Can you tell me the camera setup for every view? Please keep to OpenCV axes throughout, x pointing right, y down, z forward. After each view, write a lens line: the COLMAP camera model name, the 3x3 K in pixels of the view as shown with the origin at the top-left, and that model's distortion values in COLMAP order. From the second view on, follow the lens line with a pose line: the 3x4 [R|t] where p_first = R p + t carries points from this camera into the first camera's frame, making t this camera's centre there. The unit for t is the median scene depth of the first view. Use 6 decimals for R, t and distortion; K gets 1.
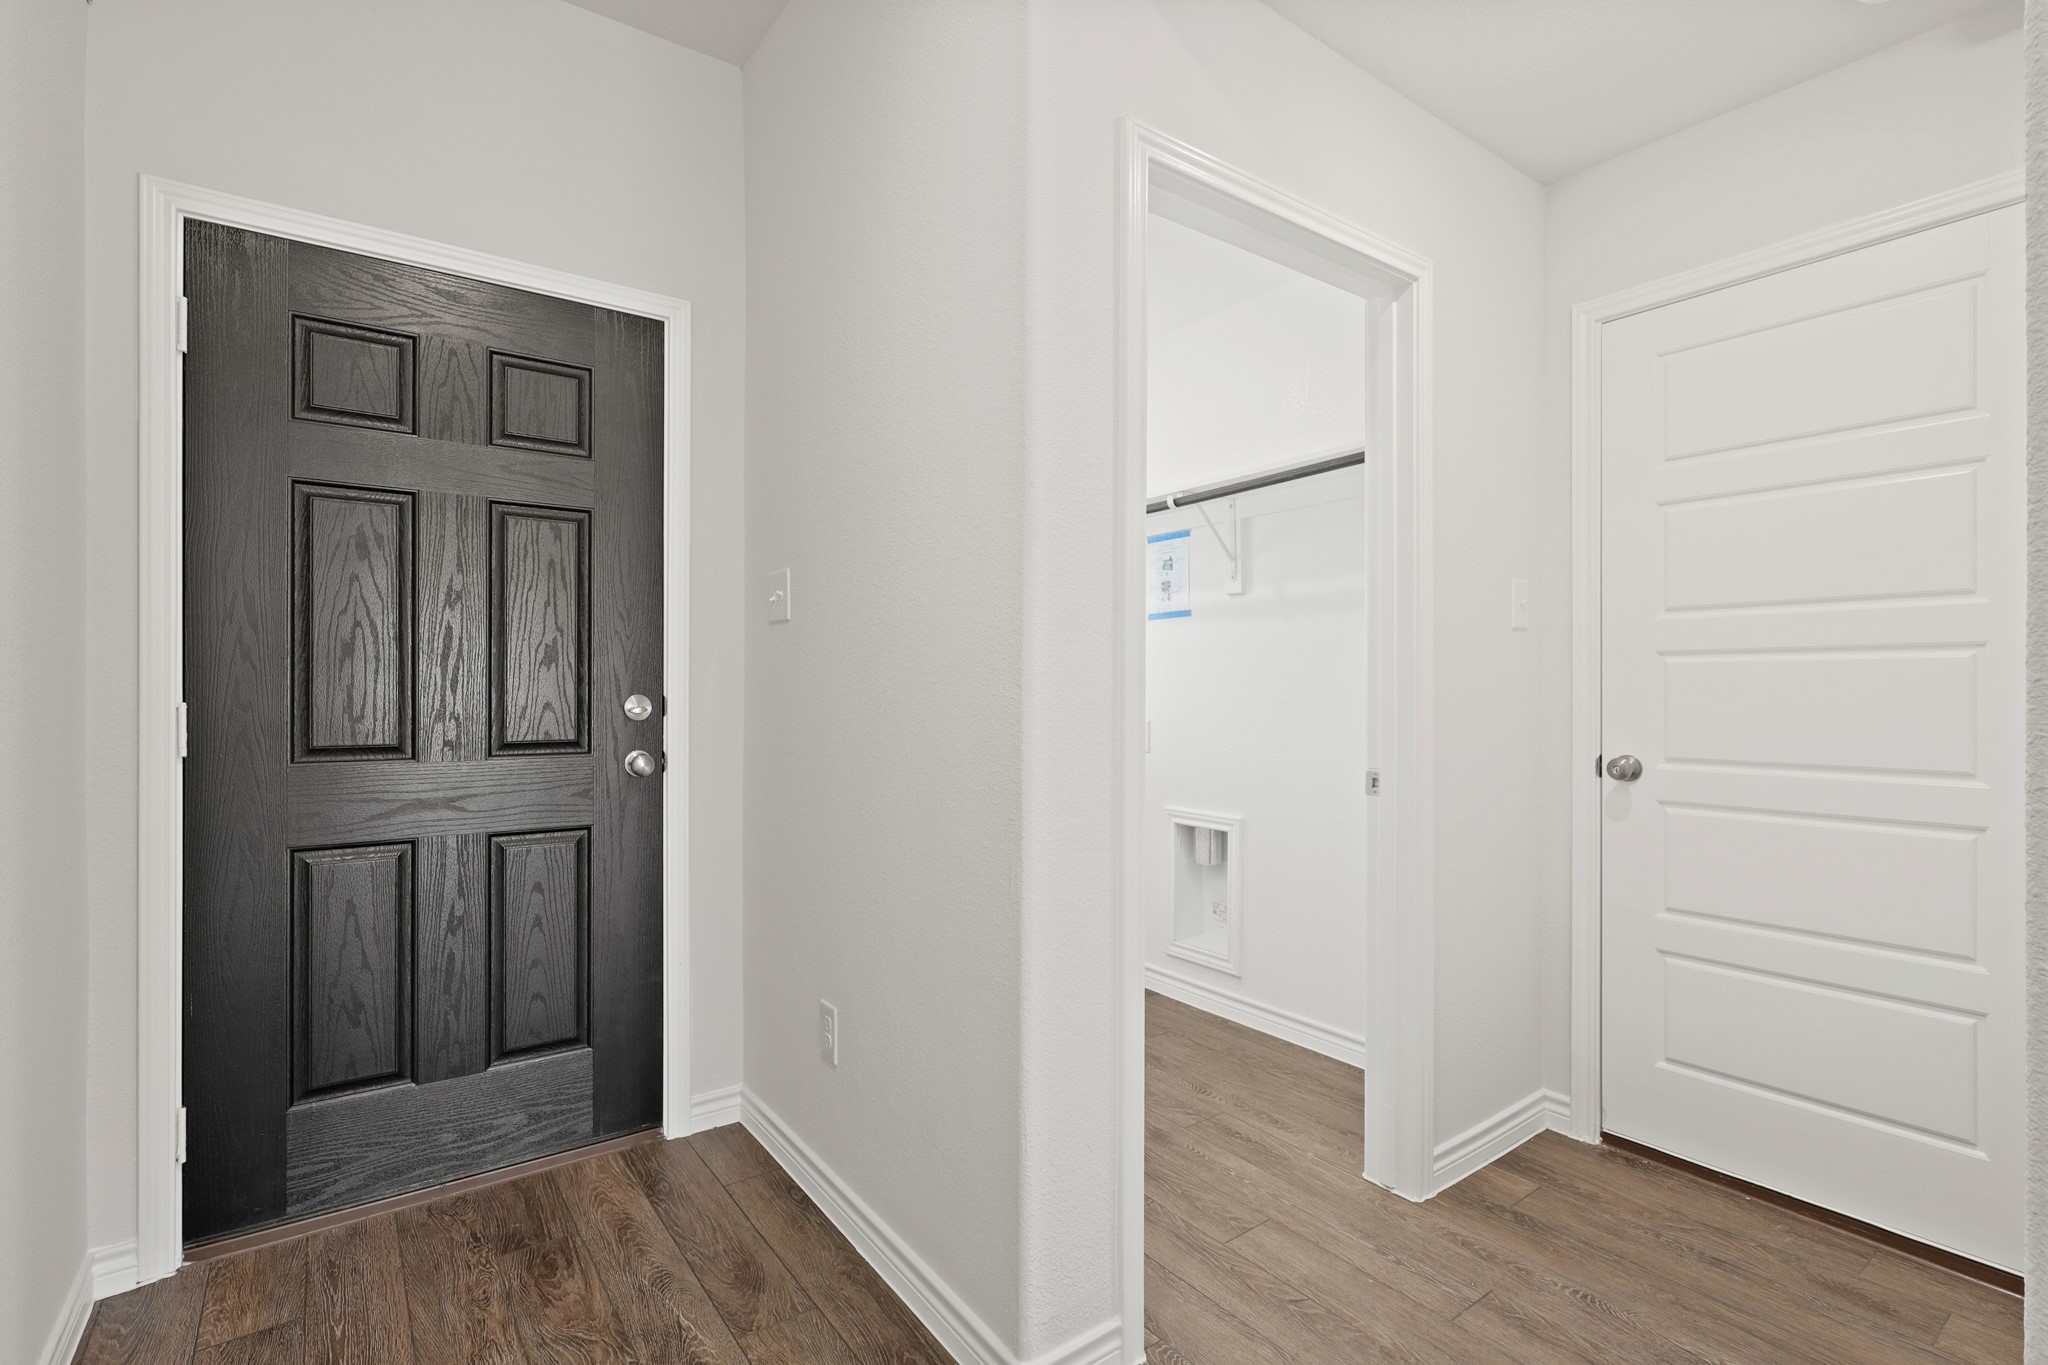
lens RADIAL K [[947.2, 0, 1030.1], [0, 947.2, 684.3], [0, 0, 1]] dist [0.017093, 0.000569]
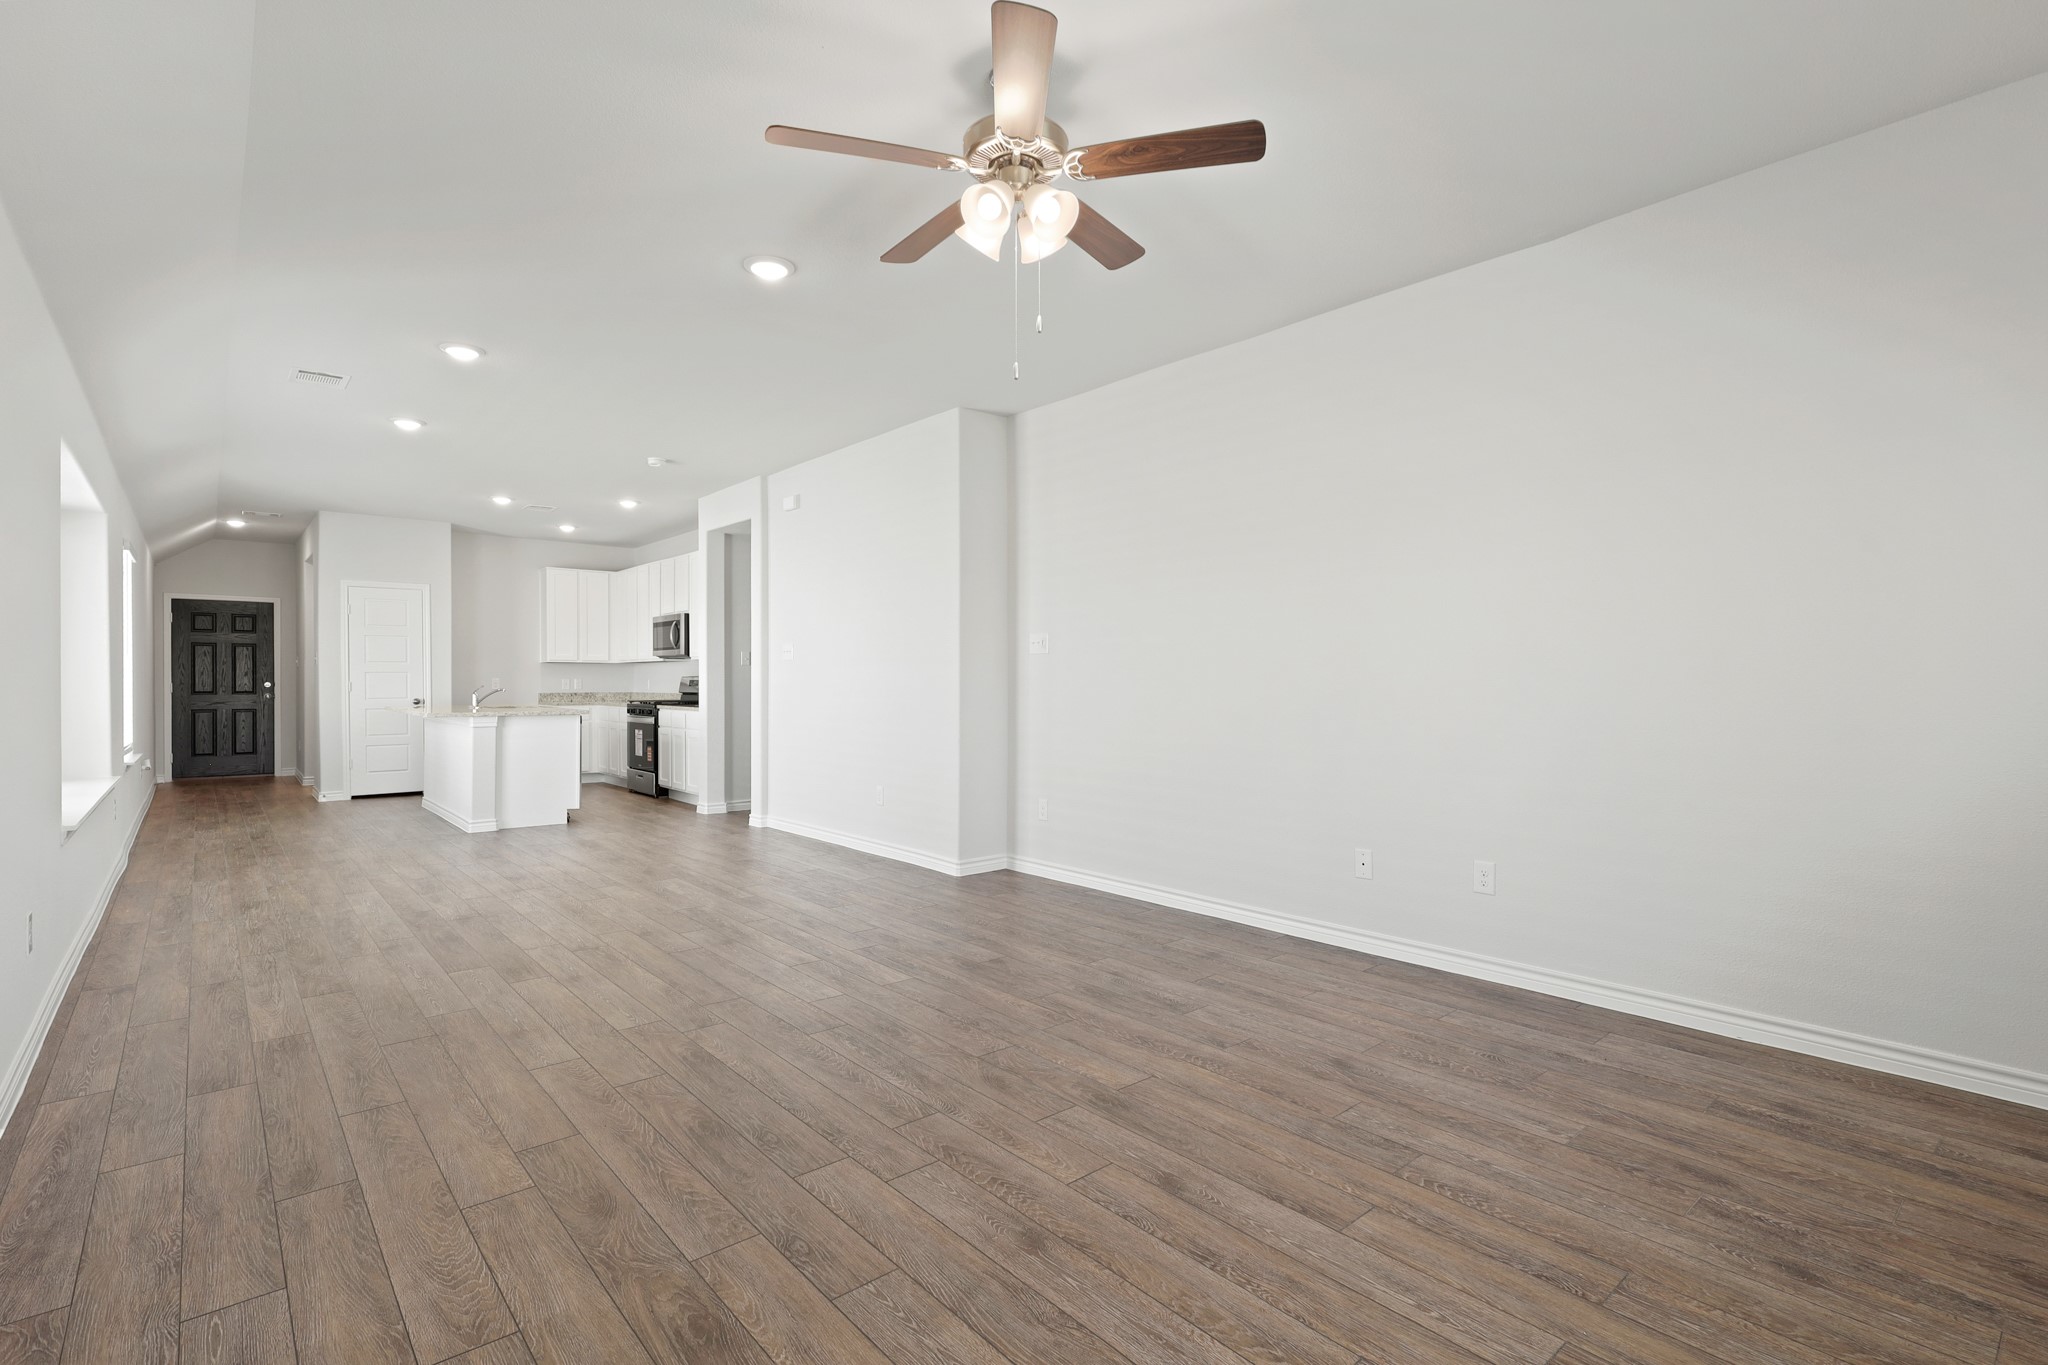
lens RADIAL K [[947.2, 0, 1019.1], [0, 947.2, 682.2], [0, 0, 1]] dist [0.017093, 0.000569]
pose [[0.997361, 0.000223, 0.072598, 3.227551], [-0.000529, 0.999991, 0.004191, -0.010396], [-0.072596, -0.004218, 0.997353, -4.374375]]
